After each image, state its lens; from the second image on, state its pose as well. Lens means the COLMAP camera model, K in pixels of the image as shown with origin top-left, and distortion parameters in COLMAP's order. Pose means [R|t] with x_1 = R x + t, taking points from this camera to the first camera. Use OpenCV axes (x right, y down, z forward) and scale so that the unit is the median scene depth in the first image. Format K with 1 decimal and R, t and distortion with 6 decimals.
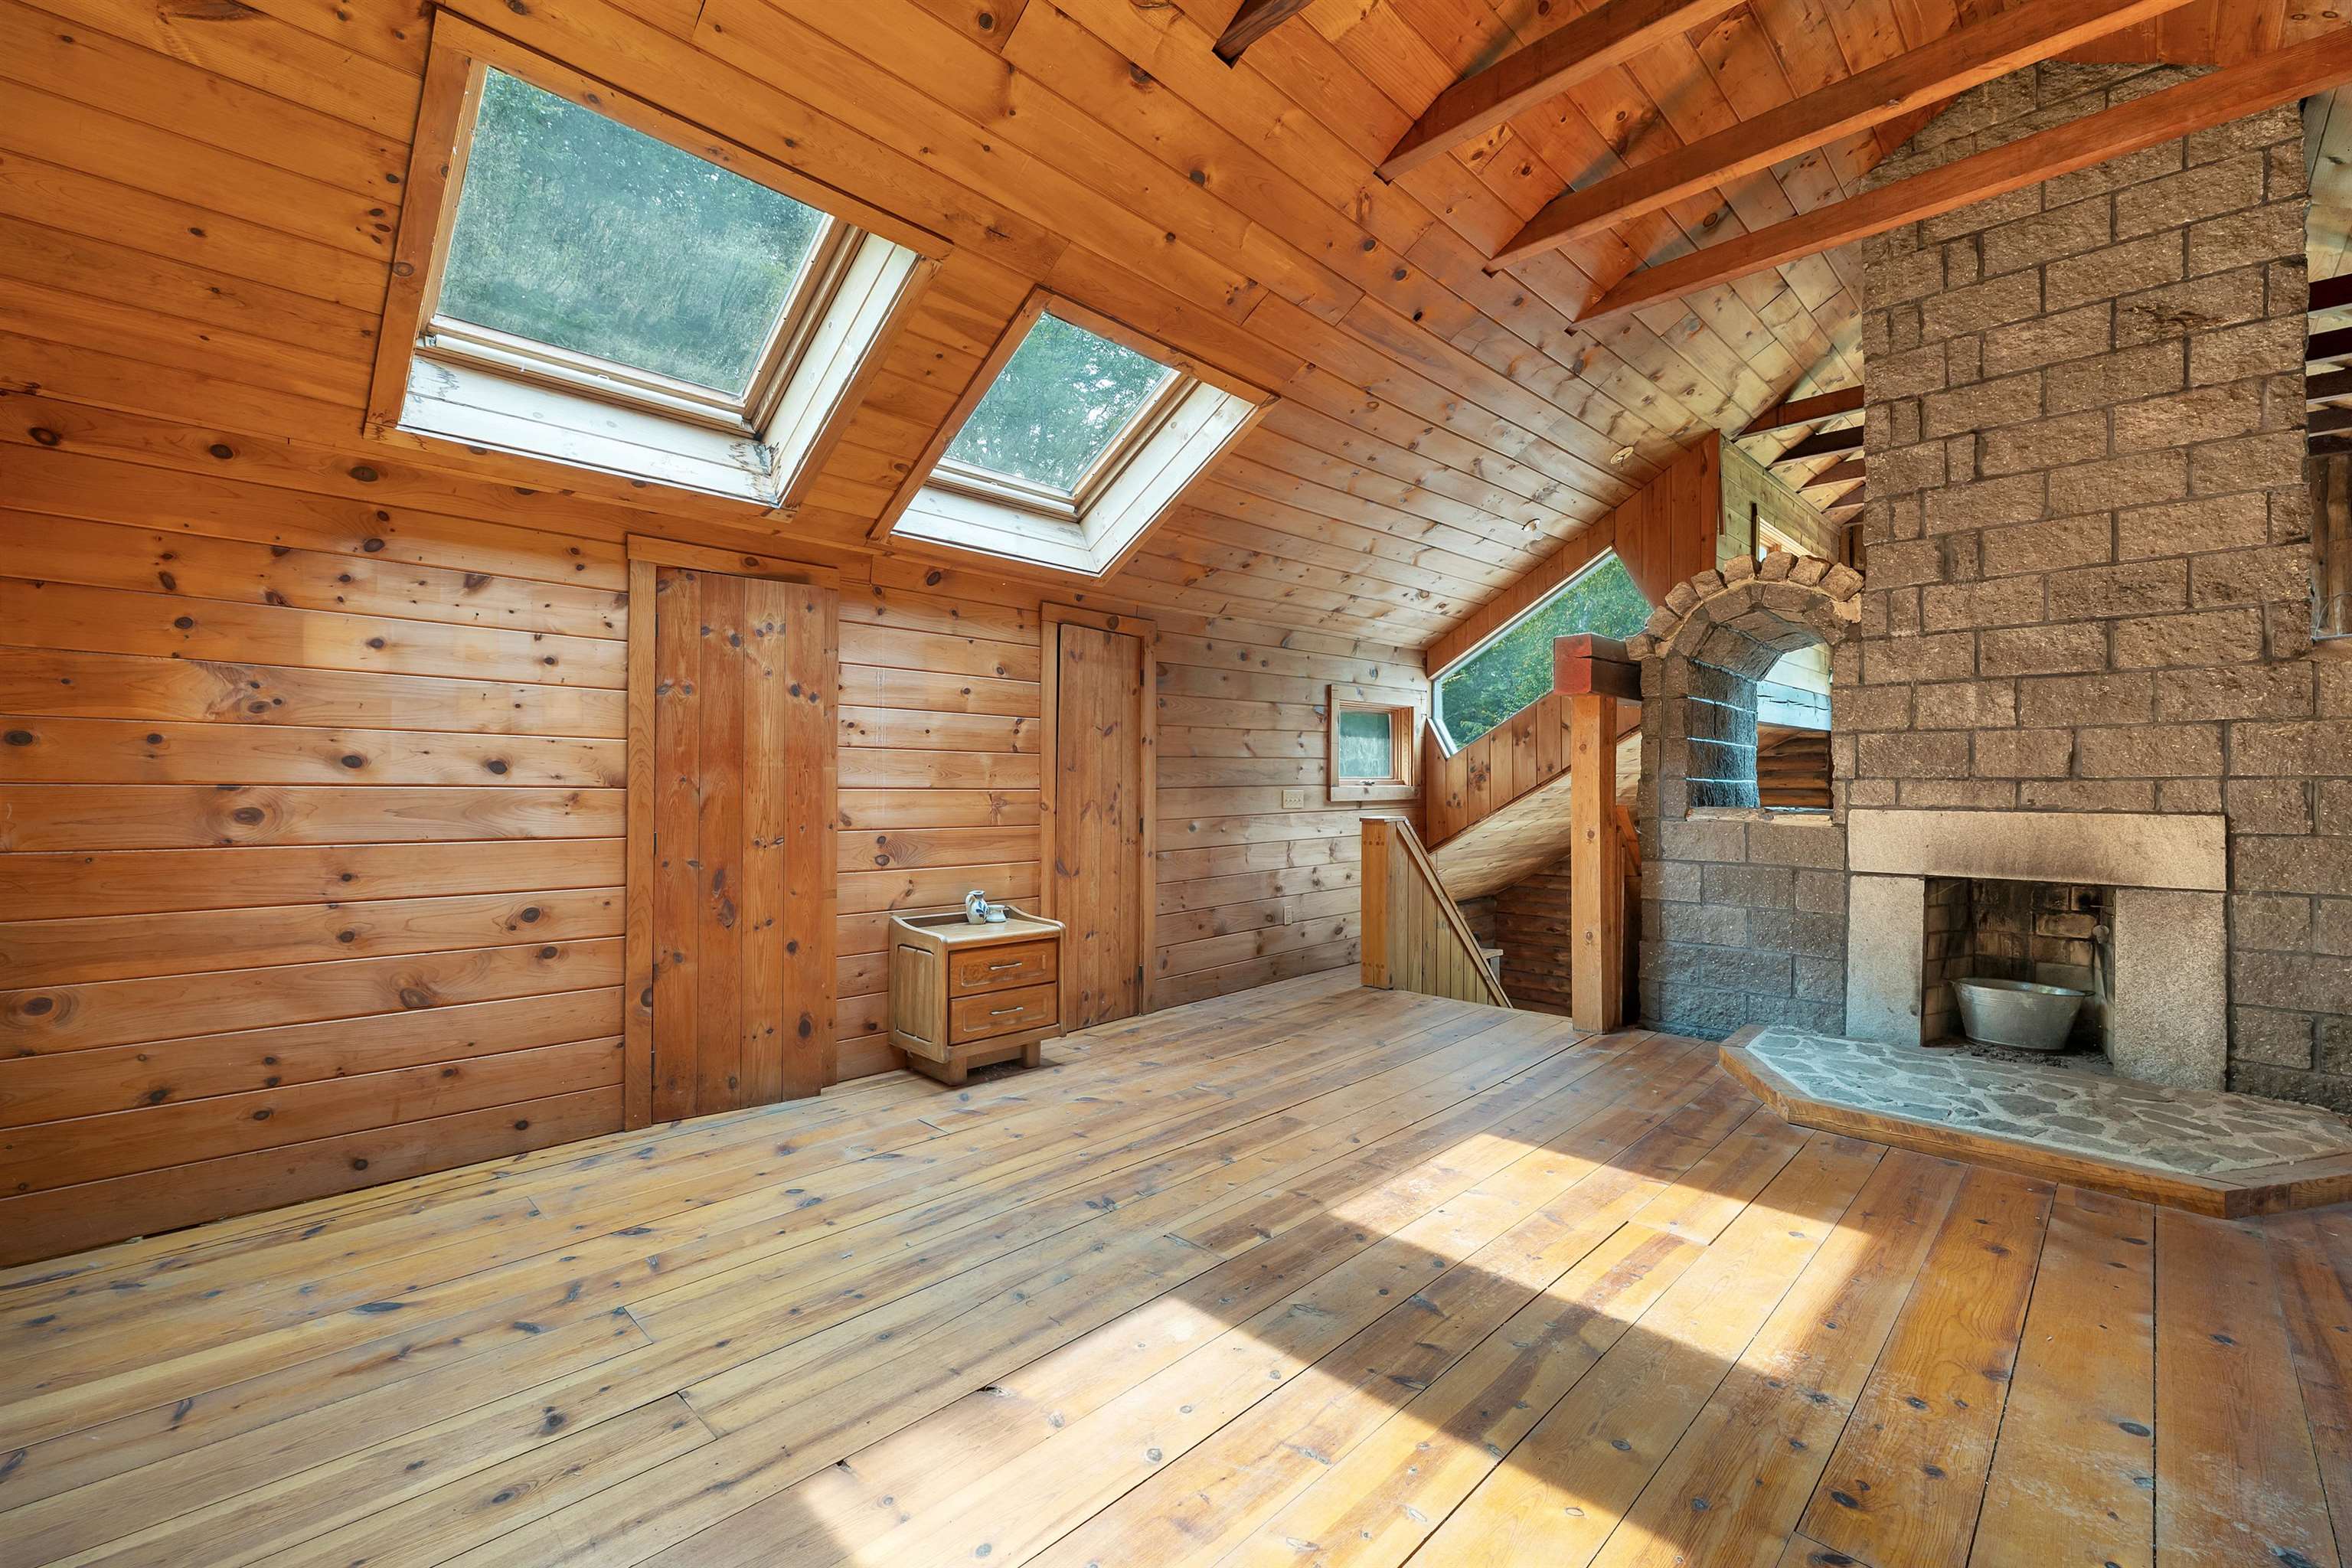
lens RADIAL K [[992.0, 0, 1196.2], [0, 992.0, 781.1], [0, 0, 1]] dist [0.003074, 0.000614]
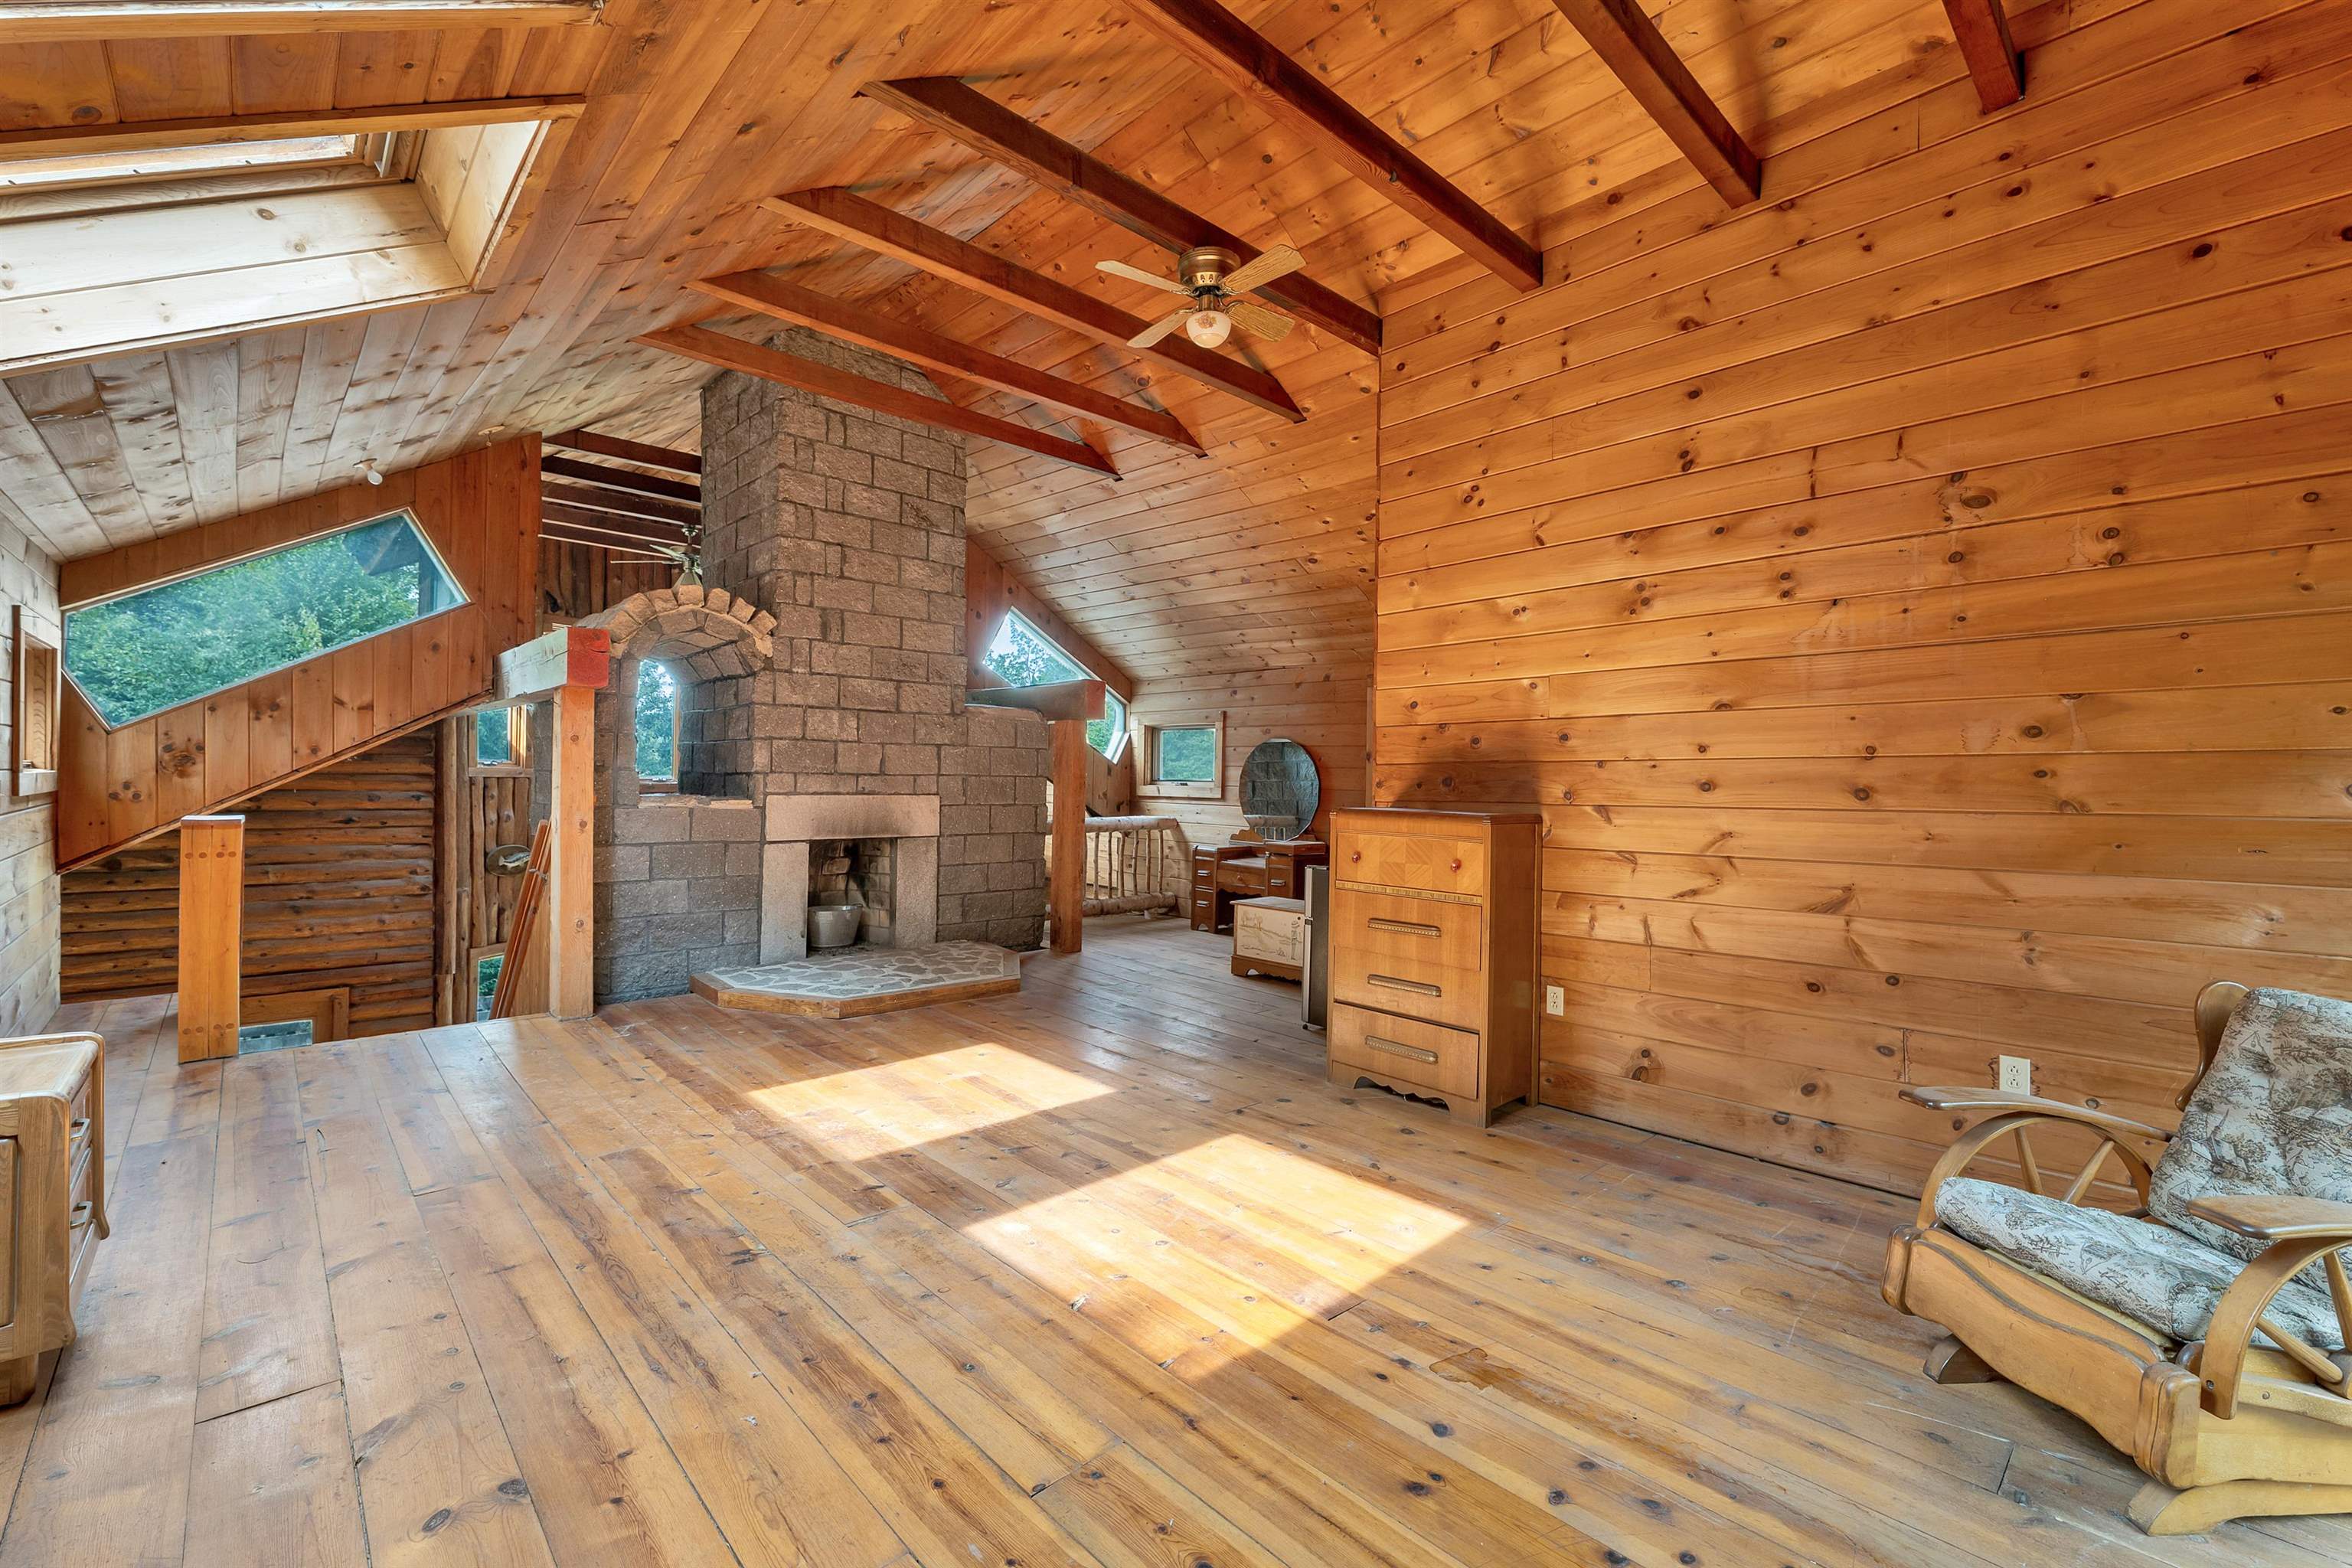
lens RADIAL K [[973.3, 0, 1152.4], [0, 973.3, 783.6], [0, 0, 1]] dist [0.001394, -0.000121]
pose [[0.069769, -0.006529, 0.997542, -0.669632], [-0.017761, 0.999812, 0.007786, -0.007446], [-0.997405, -0.018261, 0.069640, 0.417196]]
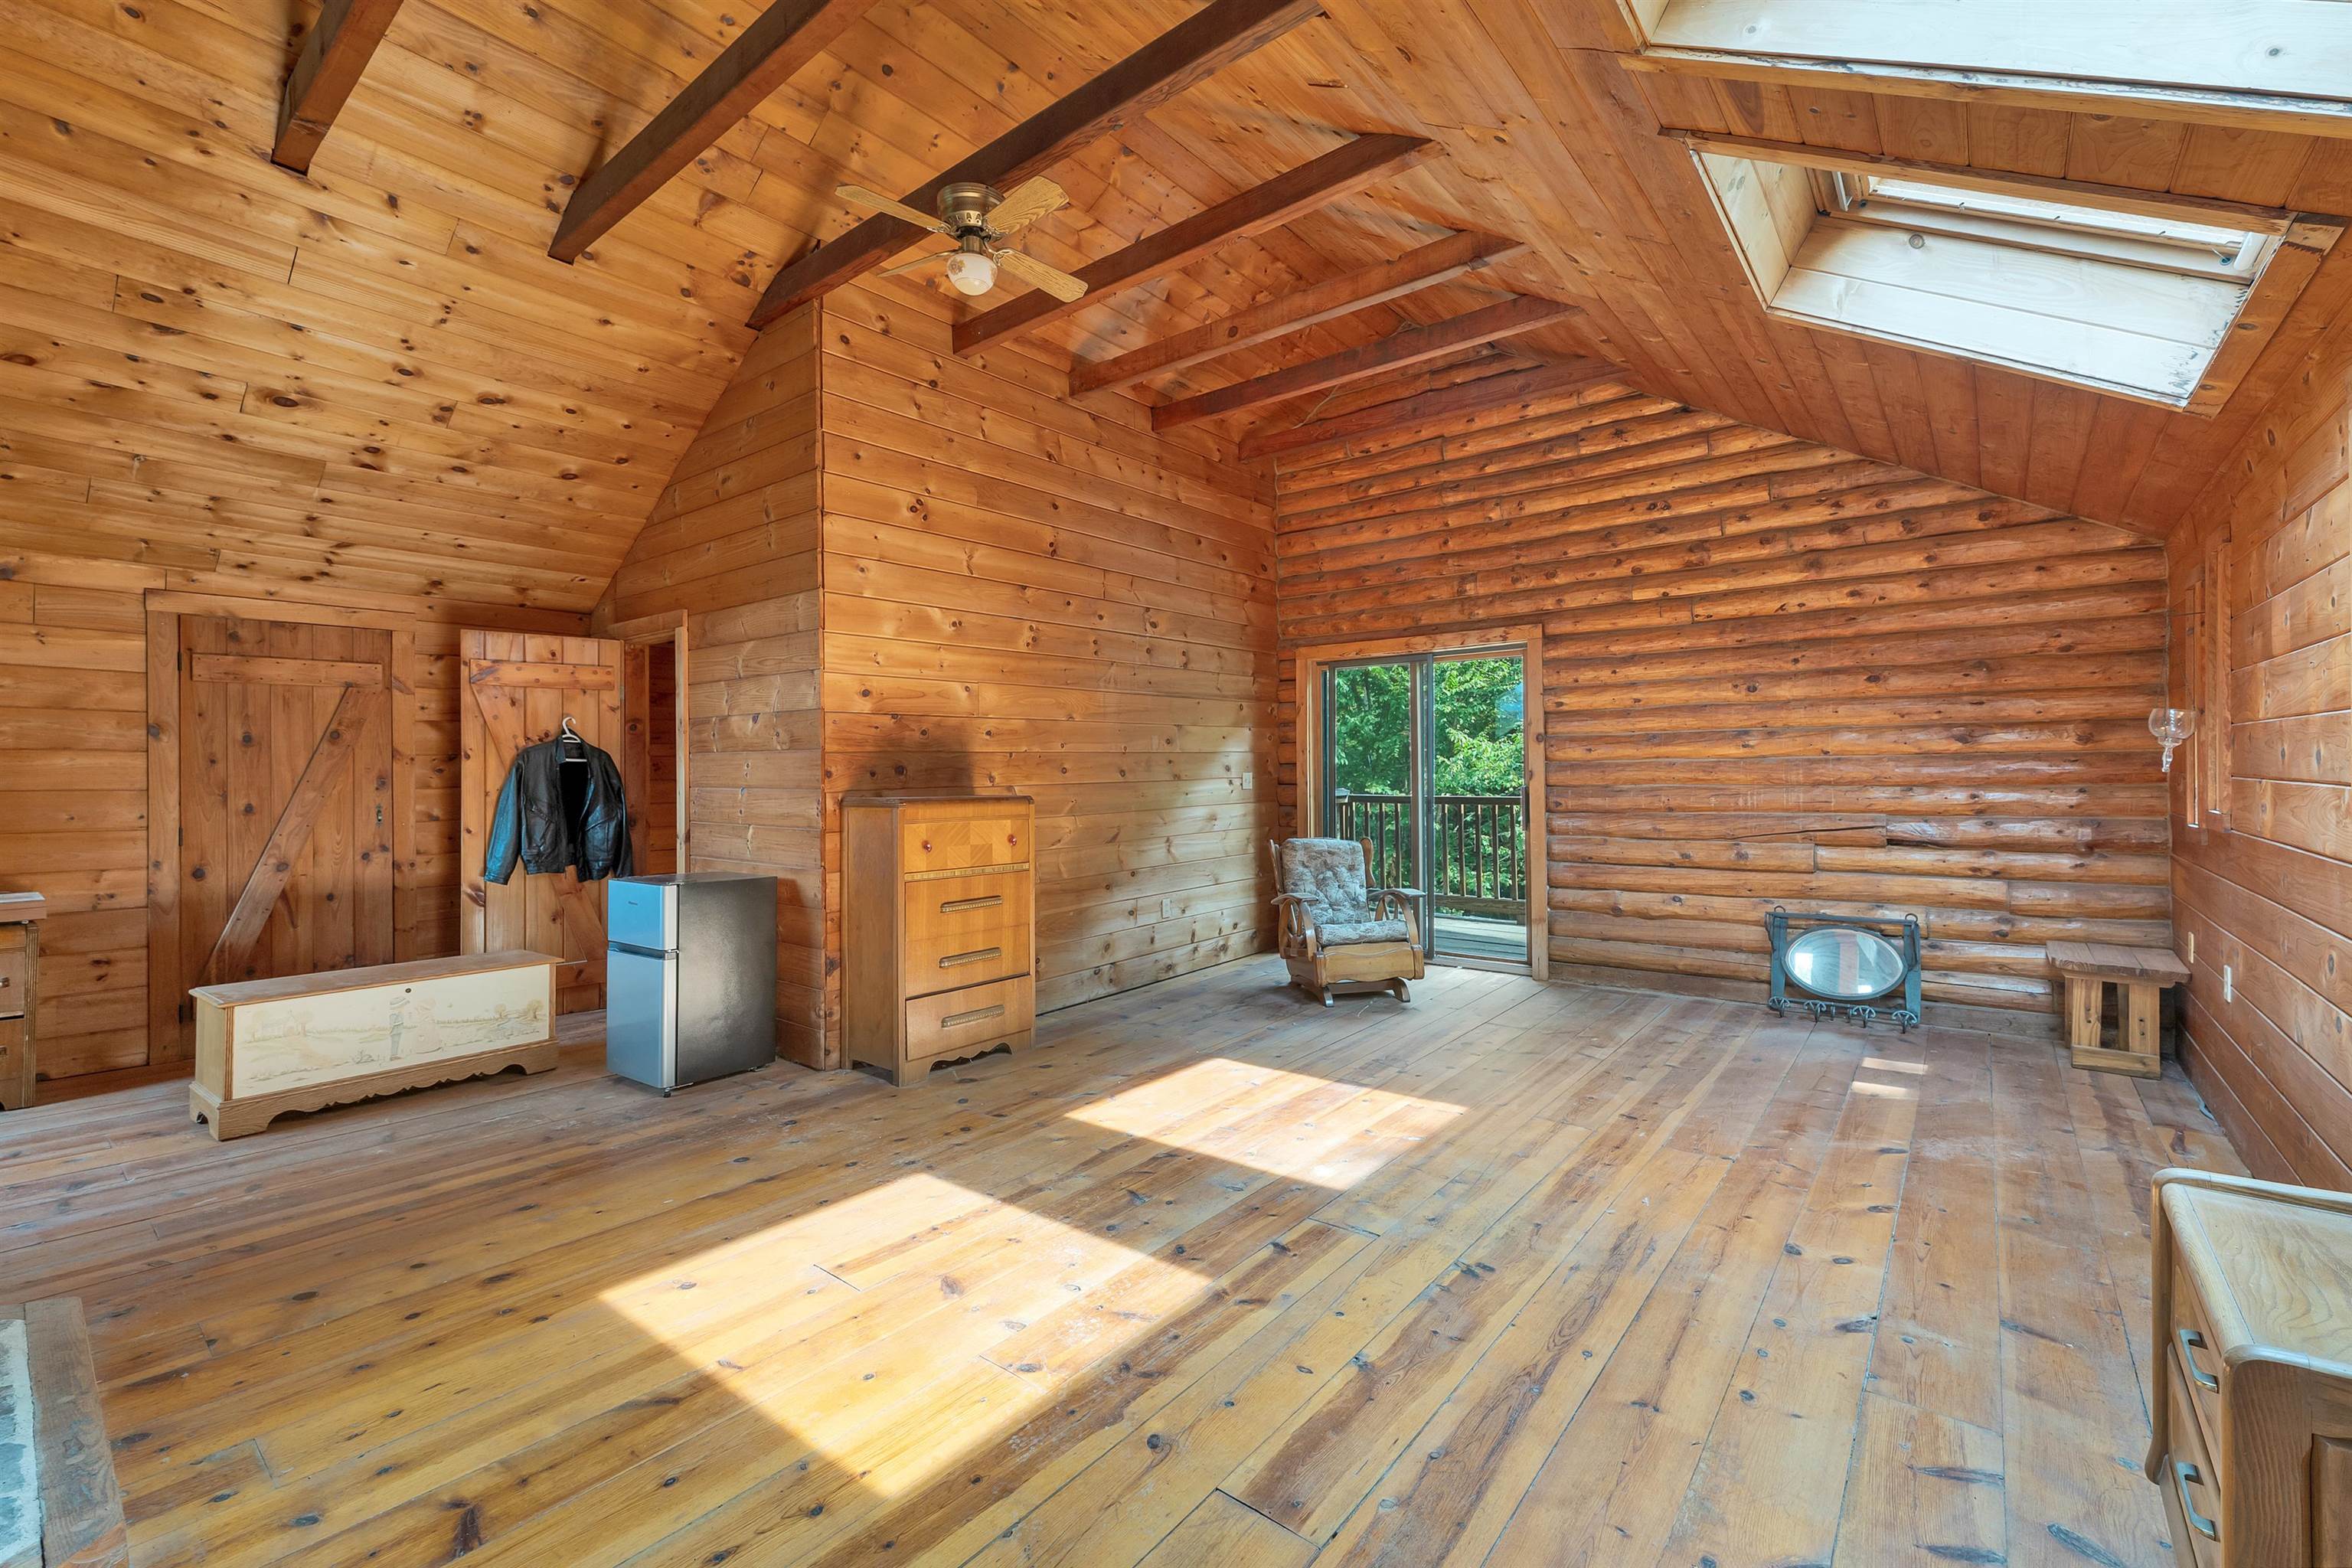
lens RADIAL K [[998.0, 0, 1183.7], [0, 998.0, 762.4], [0, 0, 1]] dist [-0.000243, -0.000086]
pose [[-0.996819, 0.001170, -0.079688, 0.159295], [0.002224, 0.999911, -0.013139, 0.000140], [0.079665, -0.013274, -0.996733, 1.316902]]
